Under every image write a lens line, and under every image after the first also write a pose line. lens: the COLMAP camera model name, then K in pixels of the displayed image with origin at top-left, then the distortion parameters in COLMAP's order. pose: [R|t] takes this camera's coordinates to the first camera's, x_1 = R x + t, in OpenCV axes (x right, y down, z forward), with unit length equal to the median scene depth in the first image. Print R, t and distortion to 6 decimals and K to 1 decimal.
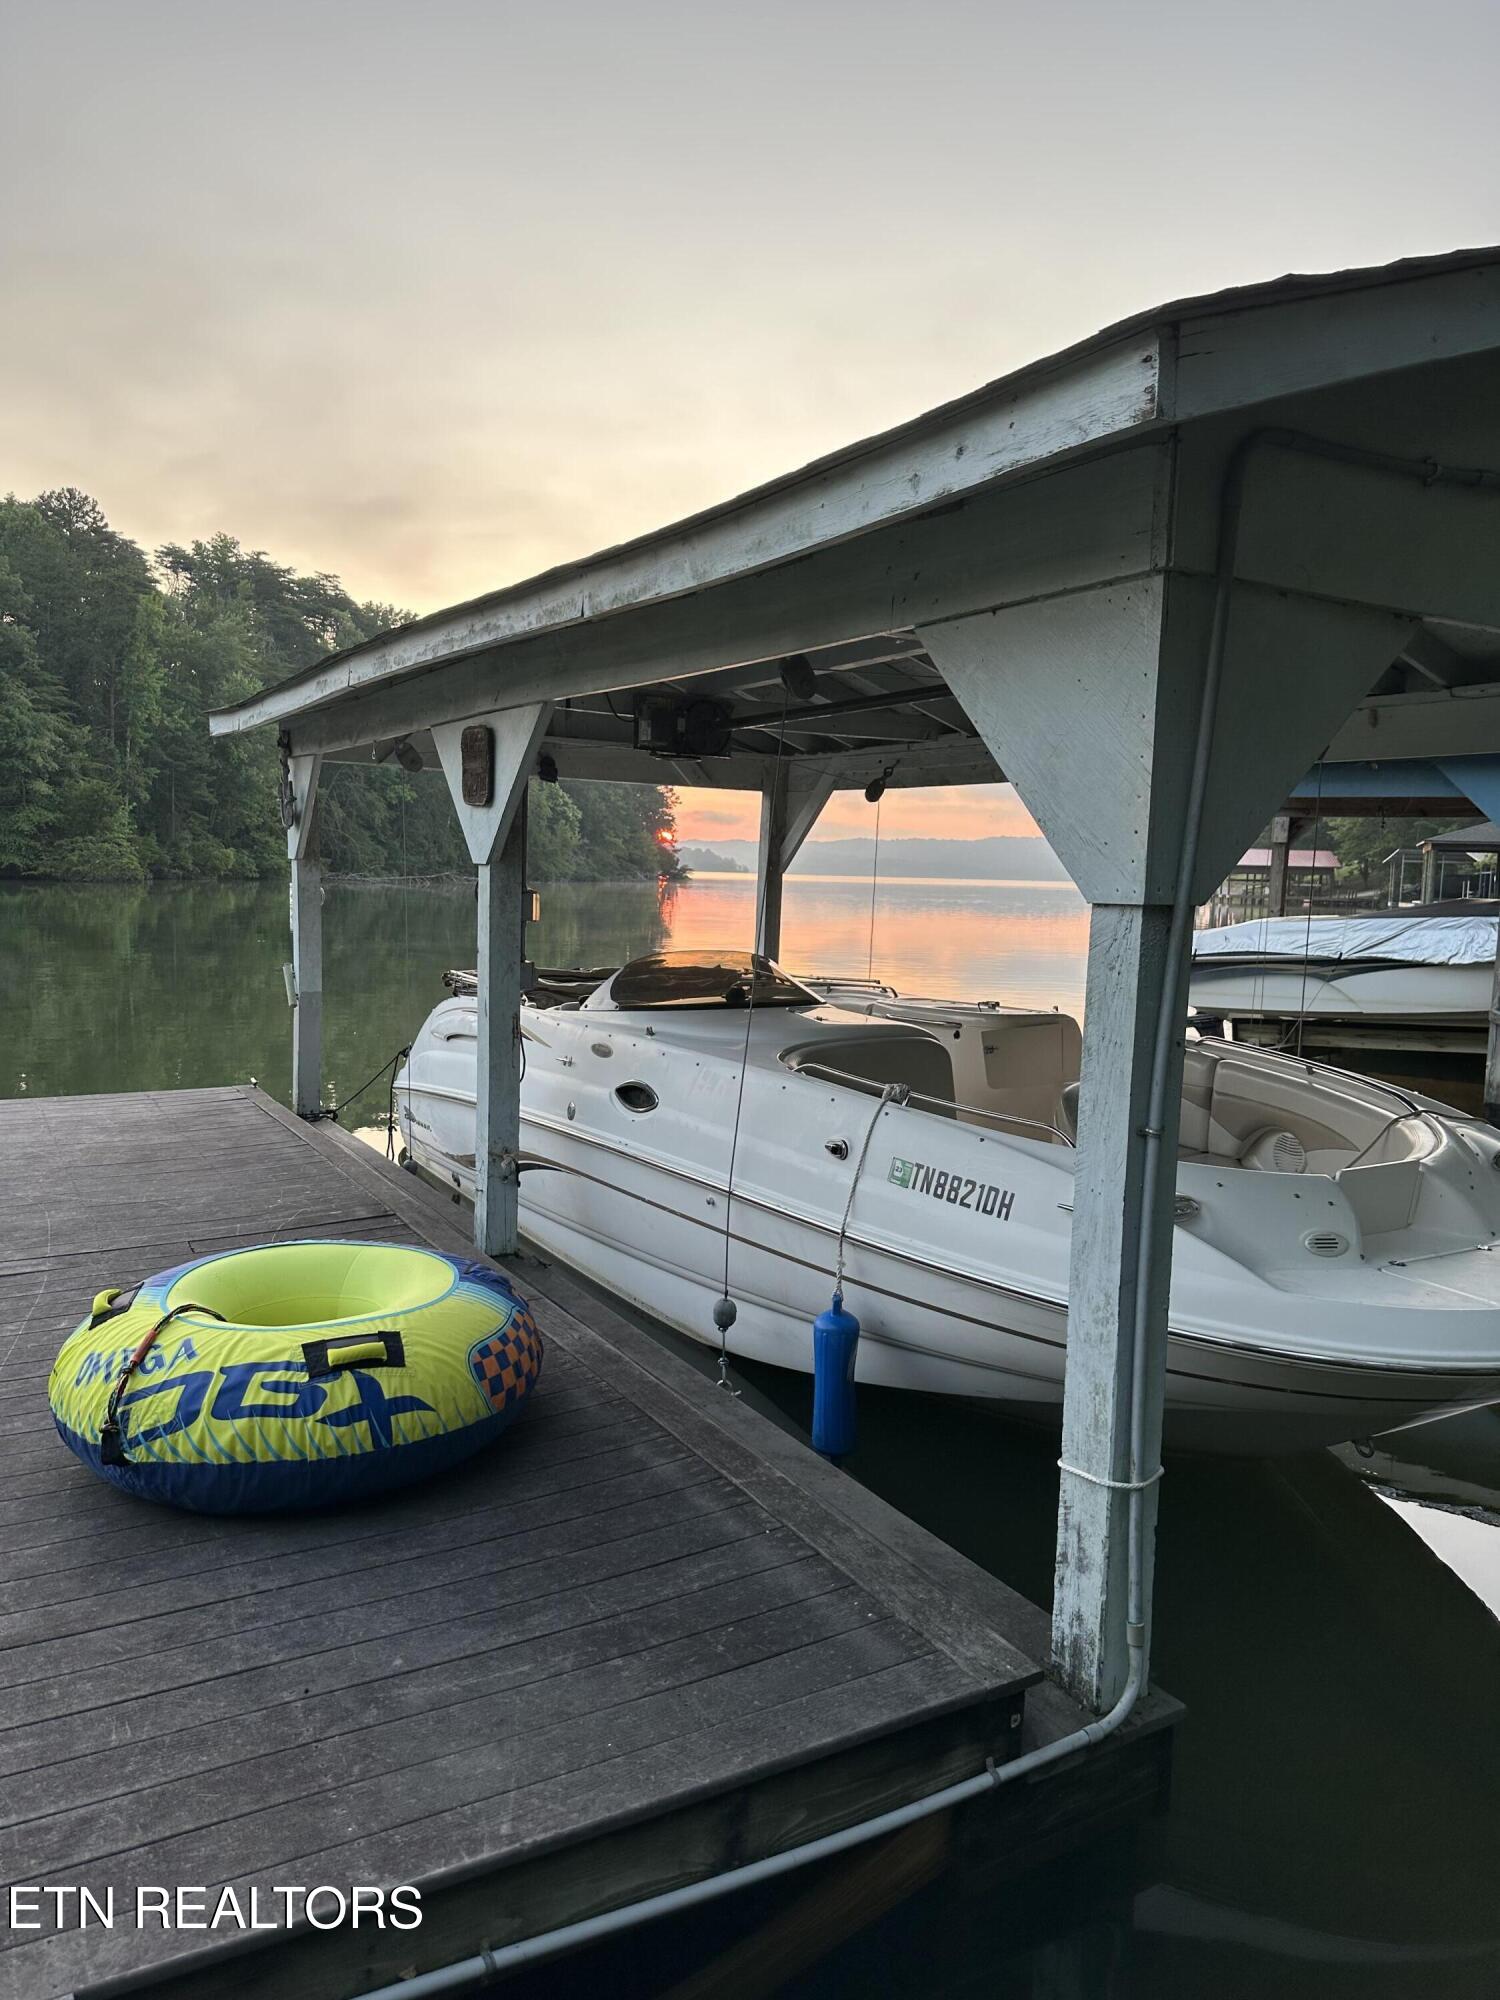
lens RADIAL K [[1404.9, 0, 743.4], [0, 1404.9, 1024.7], [0, 0, 1]] dist [0.074875, -0.113548]
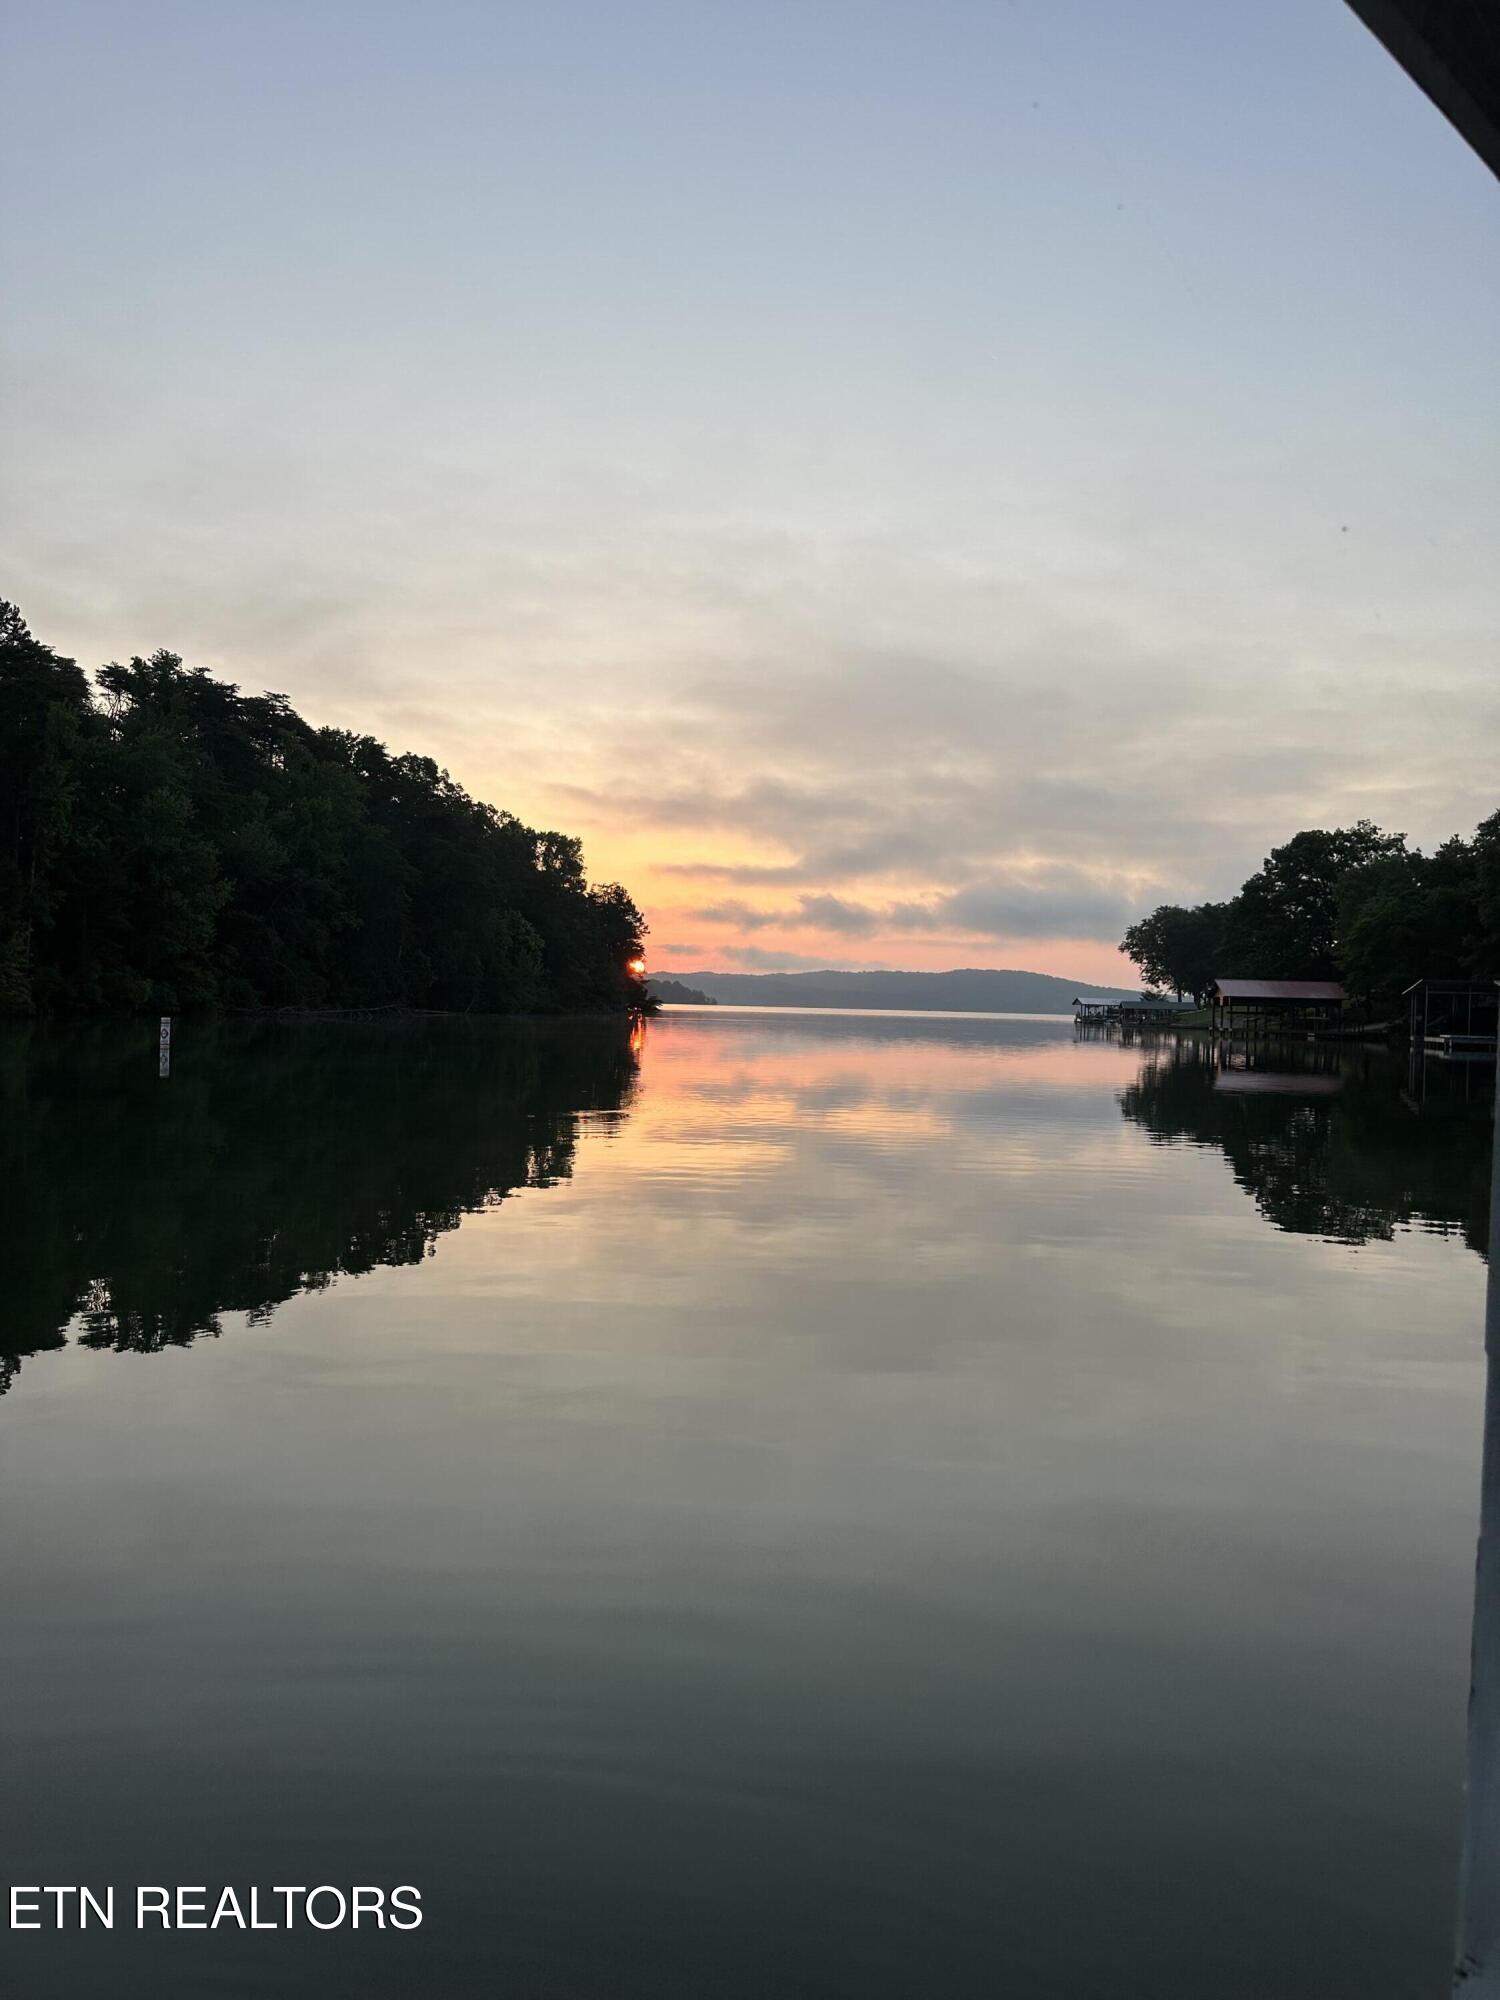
lens RADIAL K [[1404.9, 0, 745.3], [0, 1404.9, 1015.3], [0, 0, 1]] dist [0.074875, -0.113548]
pose [[0.999726, -0.001613, 0.023372, -0.003033], [0.003943, 0.994981, -0.099991, -0.008622], [-0.023094, 0.100055, 0.994714, 0.082261]]
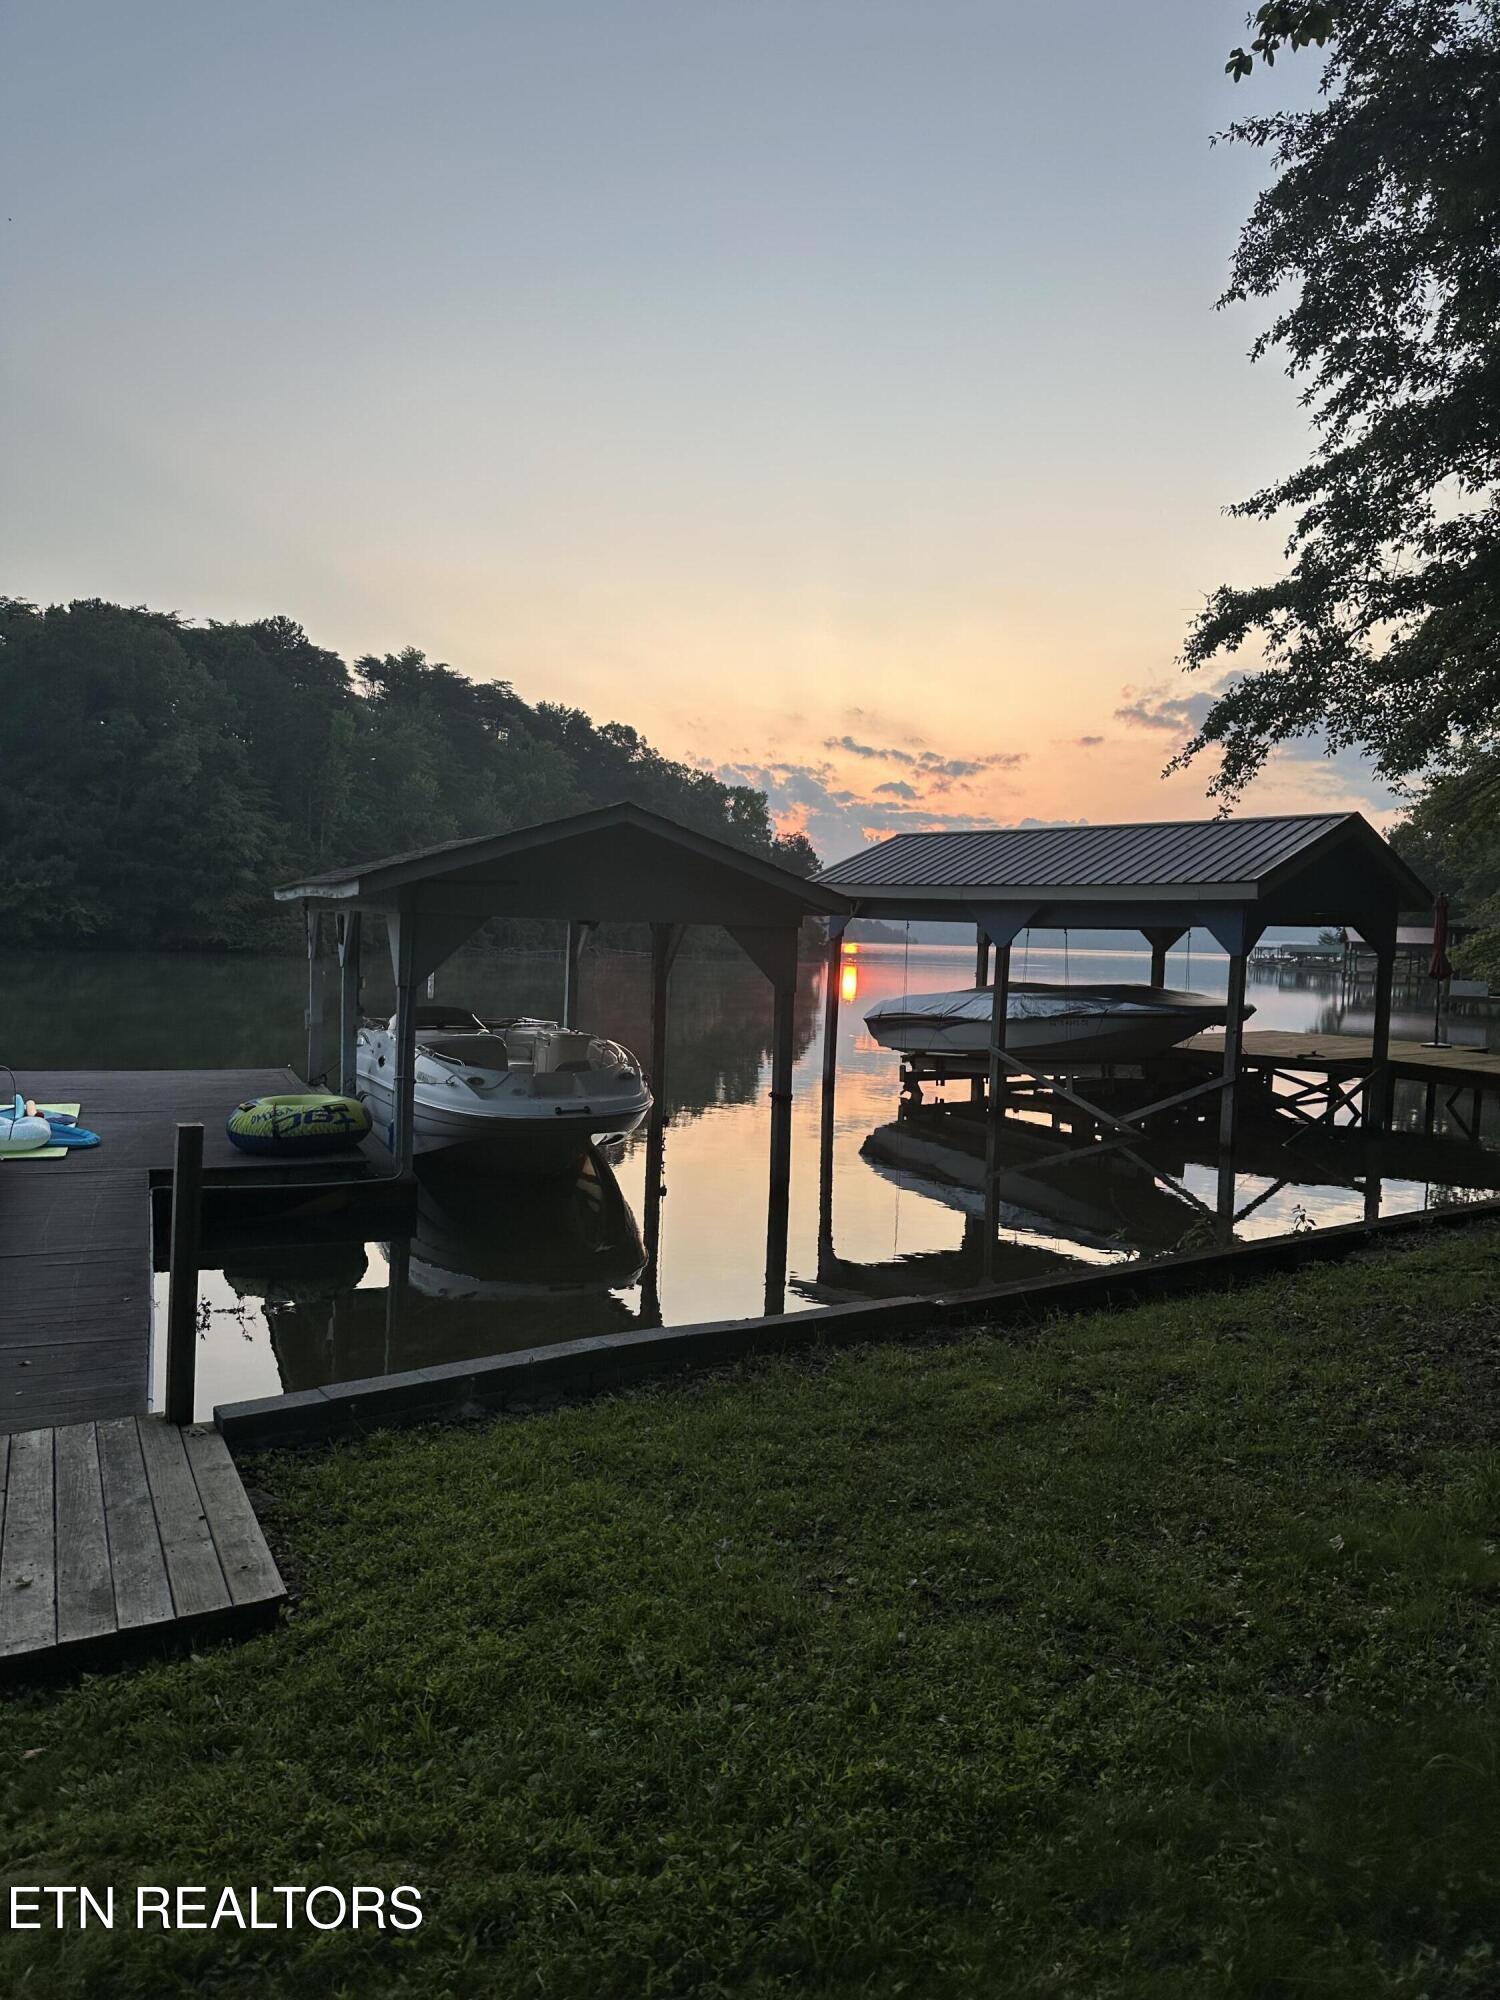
lens RADIAL K [[1404.9, 0, 768.5], [0, 1404.9, 1009.1], [0, 0, 1]] dist [0.074875, -0.113548]
pose [[0.994336, 0.009308, -0.105876, 0.042068], [-0.015720, 0.998081, -0.059887, 0.005293], [0.105115, 0.061212, 0.992574, -0.078579]]
